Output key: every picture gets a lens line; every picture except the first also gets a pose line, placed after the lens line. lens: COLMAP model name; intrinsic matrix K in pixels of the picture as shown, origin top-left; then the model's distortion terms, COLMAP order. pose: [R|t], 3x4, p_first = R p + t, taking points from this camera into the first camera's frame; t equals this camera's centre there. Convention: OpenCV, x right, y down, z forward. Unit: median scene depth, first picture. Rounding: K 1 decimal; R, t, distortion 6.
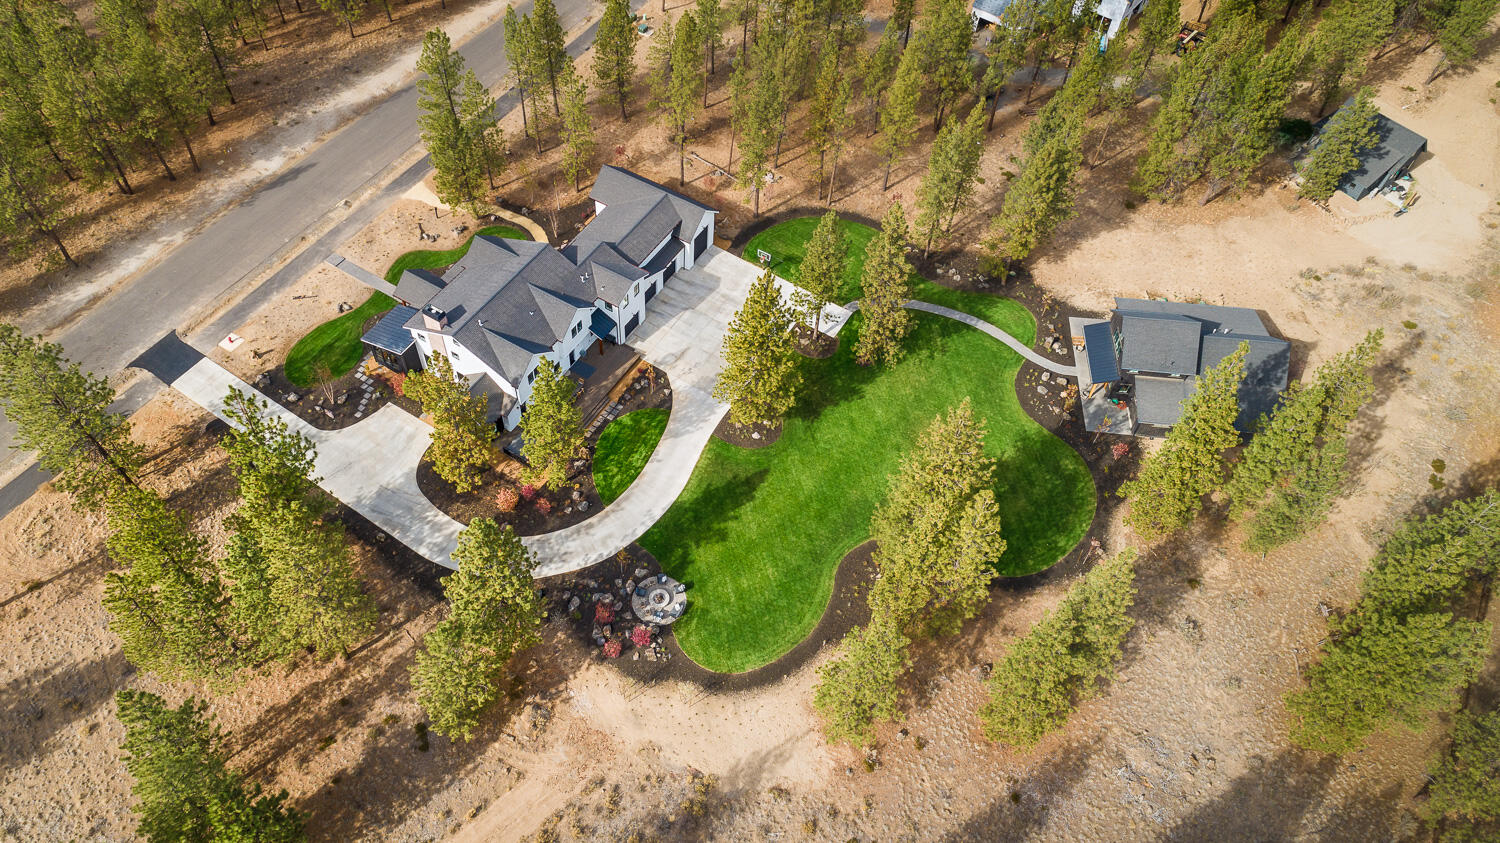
lens RADIAL K [[1037.2, 0, 703.2], [0, 1037.2, 416.1], [0, 0, 1]] dist [-0.000154, 0.001697]
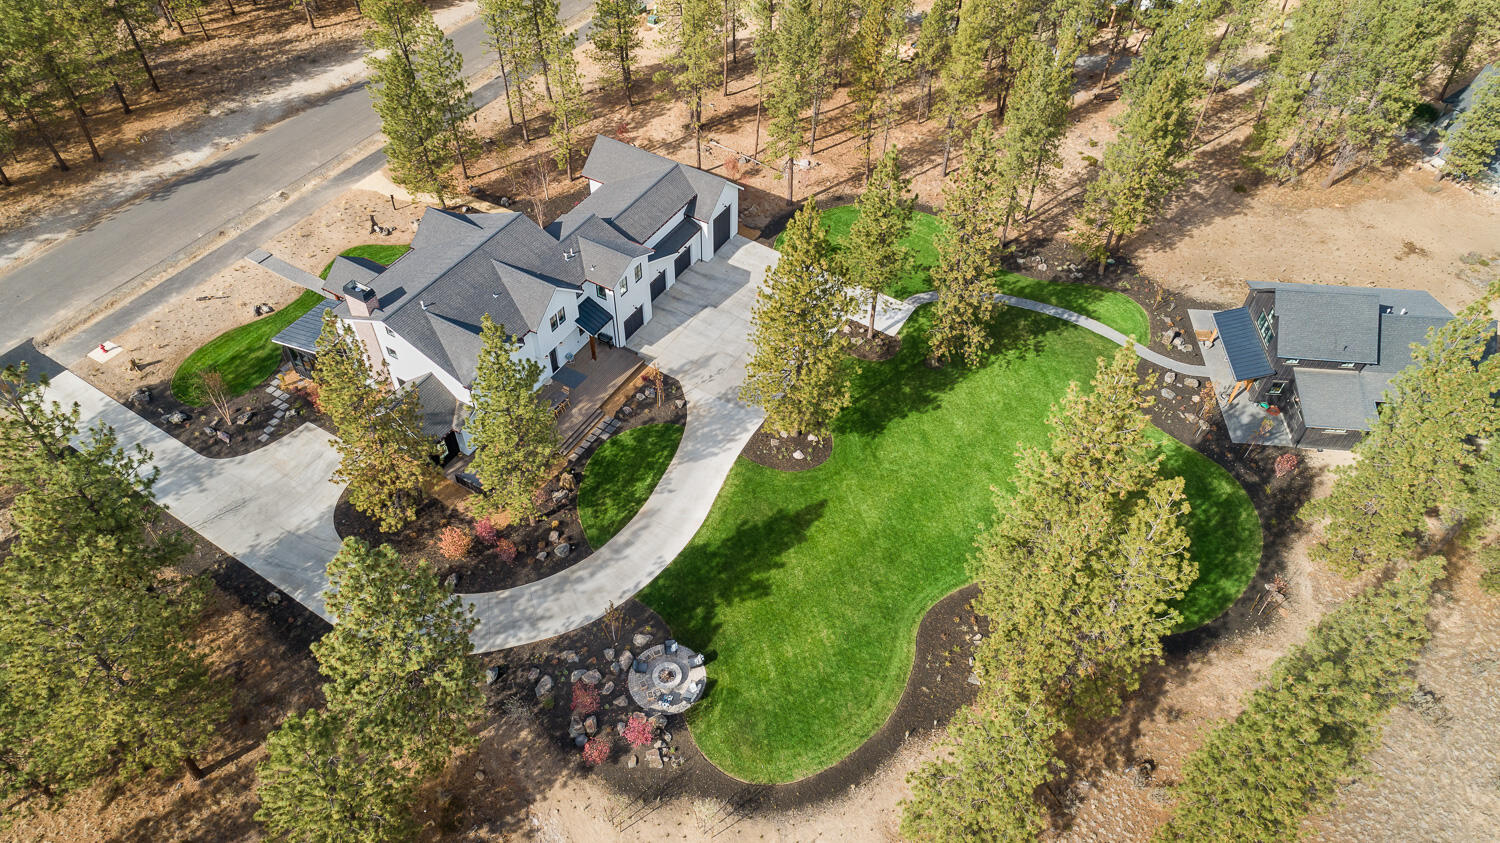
lens RADIAL K [[1020.0, 0, 750.0], [0, 1020.0, 421.5], [0, 0, 1]] dist [0.011514, 0.001839]
pose [[0.999705, -0.021072, 0.012047, 0.007397], [0.022075, 0.995669, -0.090312, 0.059454], [-0.010091, 0.090551, 0.995841, 0.259507]]
